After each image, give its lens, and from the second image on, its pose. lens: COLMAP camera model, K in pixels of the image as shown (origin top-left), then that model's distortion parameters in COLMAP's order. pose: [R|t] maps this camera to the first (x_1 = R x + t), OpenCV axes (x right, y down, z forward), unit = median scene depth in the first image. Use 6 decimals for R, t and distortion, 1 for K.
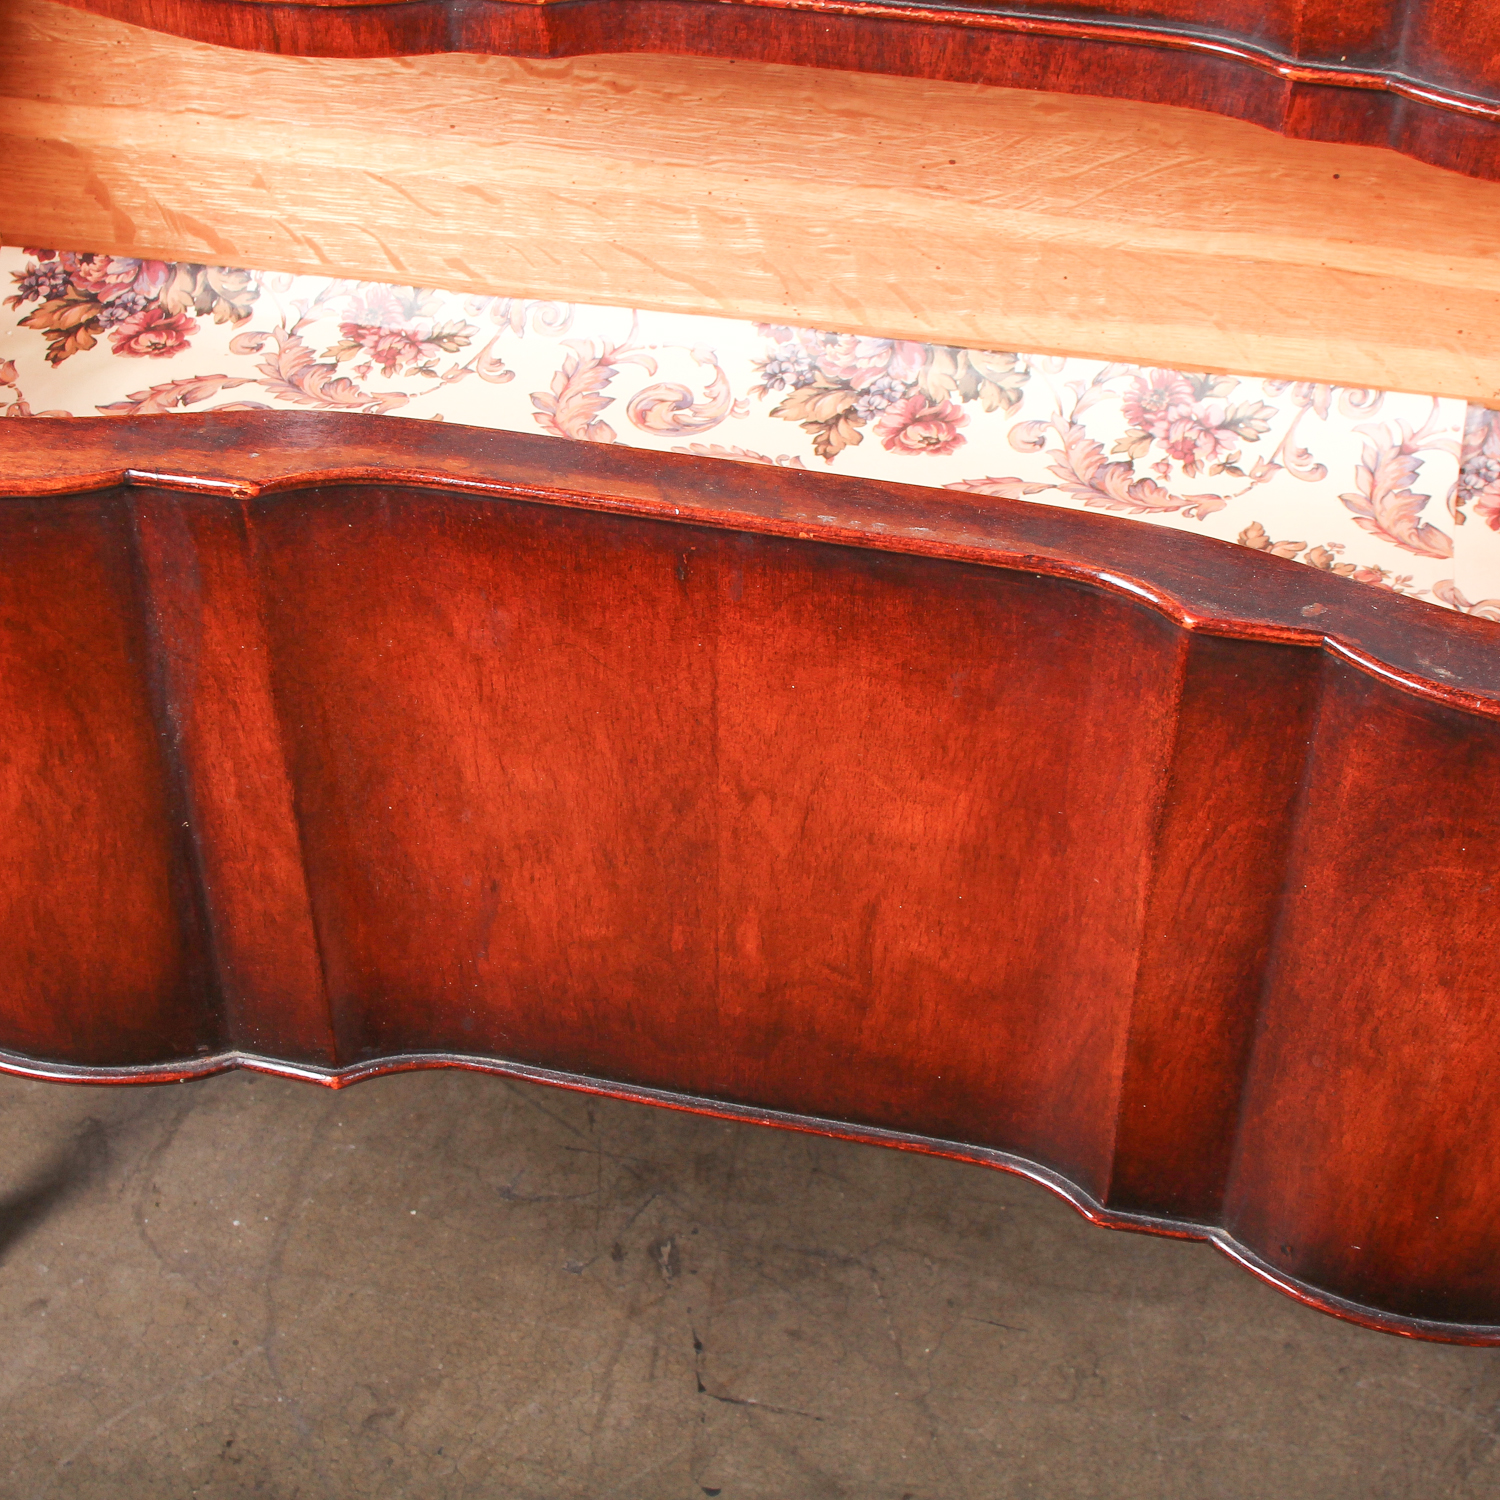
lens RADIAL K [[2576.9, 0, 749.1], [0, 2576.9, 714.7], [0, 0, 1]] dist [-0.096832, 0.091956]
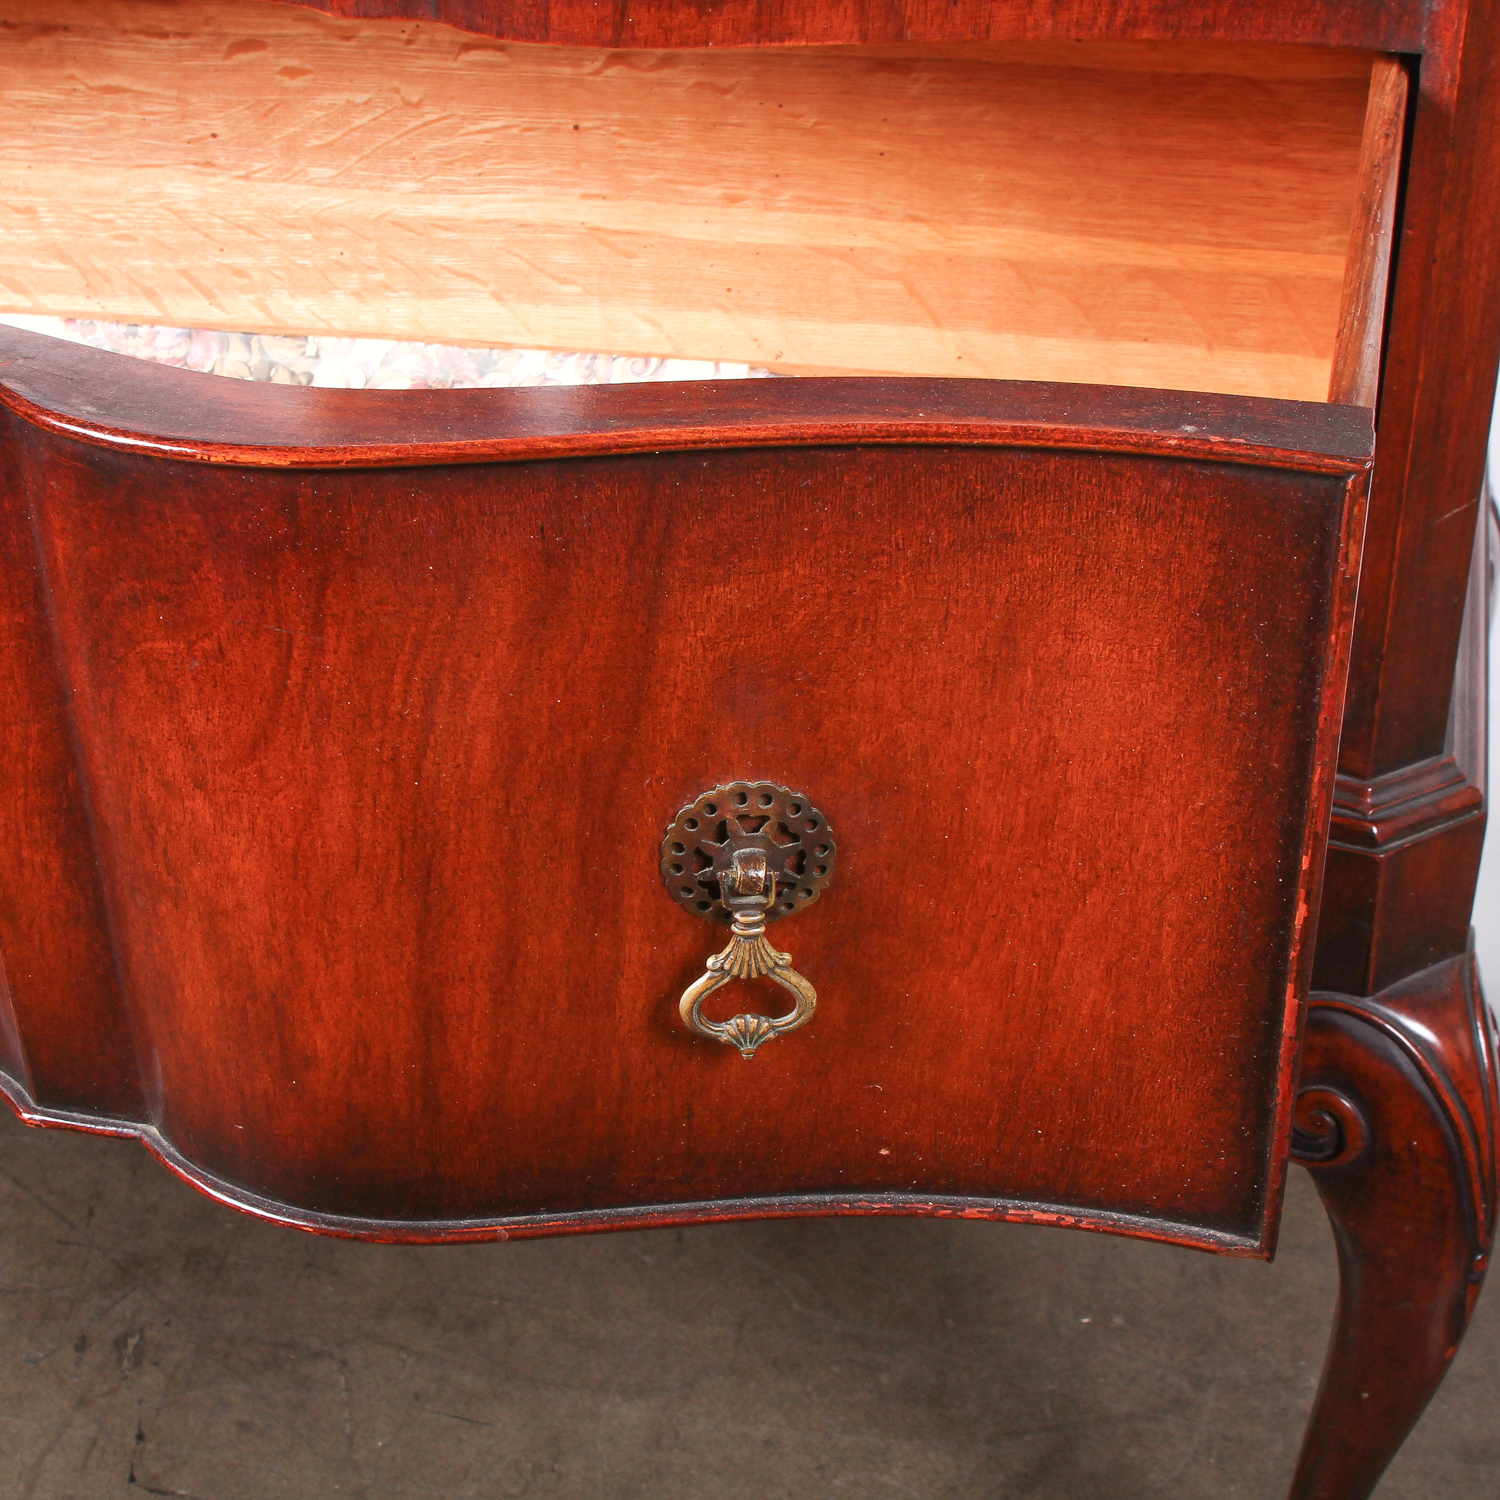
lens RADIAL K [[2576.9, 0, 749.1], [0, 2576.9, 714.7], [0, 0, 1]] dist [-0.096832, 0.091956]
pose [[0.999442, -0.009830, -0.031916, 0.300994], [0.006238, 0.993829, -0.110744, 0.110354], [0.032808, 0.110483, 0.993336, 0.056215]]
